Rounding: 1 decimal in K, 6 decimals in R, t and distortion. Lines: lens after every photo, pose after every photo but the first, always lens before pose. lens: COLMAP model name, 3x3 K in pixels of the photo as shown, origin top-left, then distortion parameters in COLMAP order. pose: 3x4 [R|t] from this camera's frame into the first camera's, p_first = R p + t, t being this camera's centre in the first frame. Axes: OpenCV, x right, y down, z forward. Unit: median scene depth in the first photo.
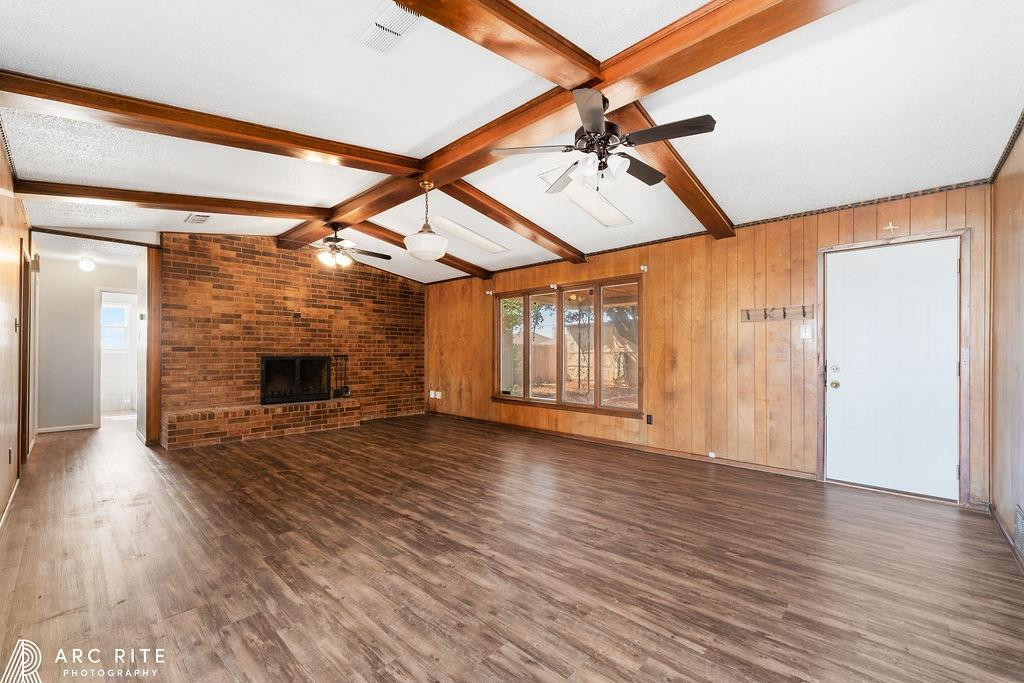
lens RADIAL K [[414.2, 0, 512.8], [0, 414.2, 351.2], [0, 0, 1]] dist [0.001915, -0.000034]
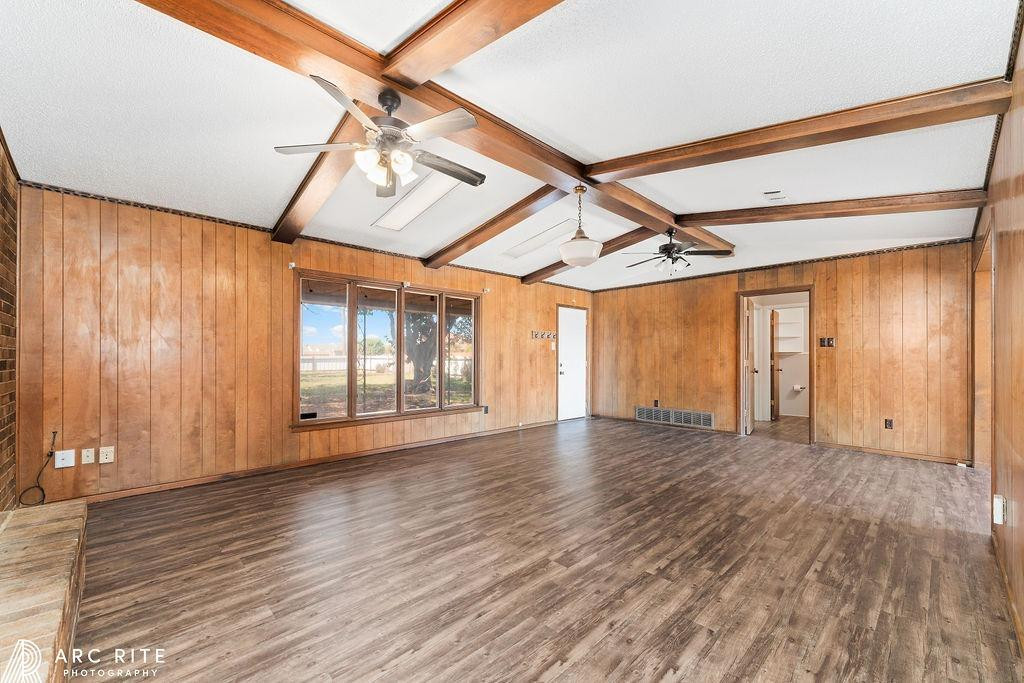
lens RADIAL K [[416.6, 0, 506.9], [0, 416.6, 354.0], [0, 0, 1]] dist [-0.001051, -0.000656]
pose [[0.060042, 0.005007, 0.998183, -0.845218], [-0.003955, 0.999981, -0.004778, -0.000728], [-0.998188, -0.003661, 0.060060, 0.768685]]
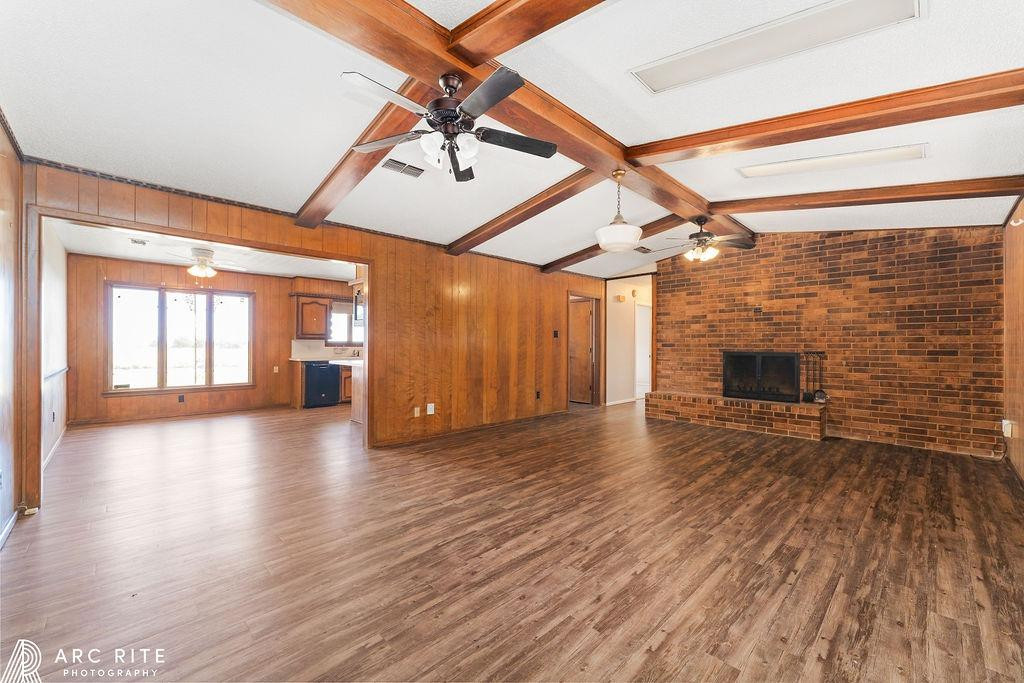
lens RADIAL K [[407.0, 0, 516.4], [0, 407.0, 346.5], [0, 0, 1]] dist [0.000532, -0.000048]
pose [[-0.033616, -0.003016, -0.999430, 0.518096], [-0.002838, 0.999992, -0.002922, 0.003963], [0.999431, 0.002738, -0.033624, 0.546834]]
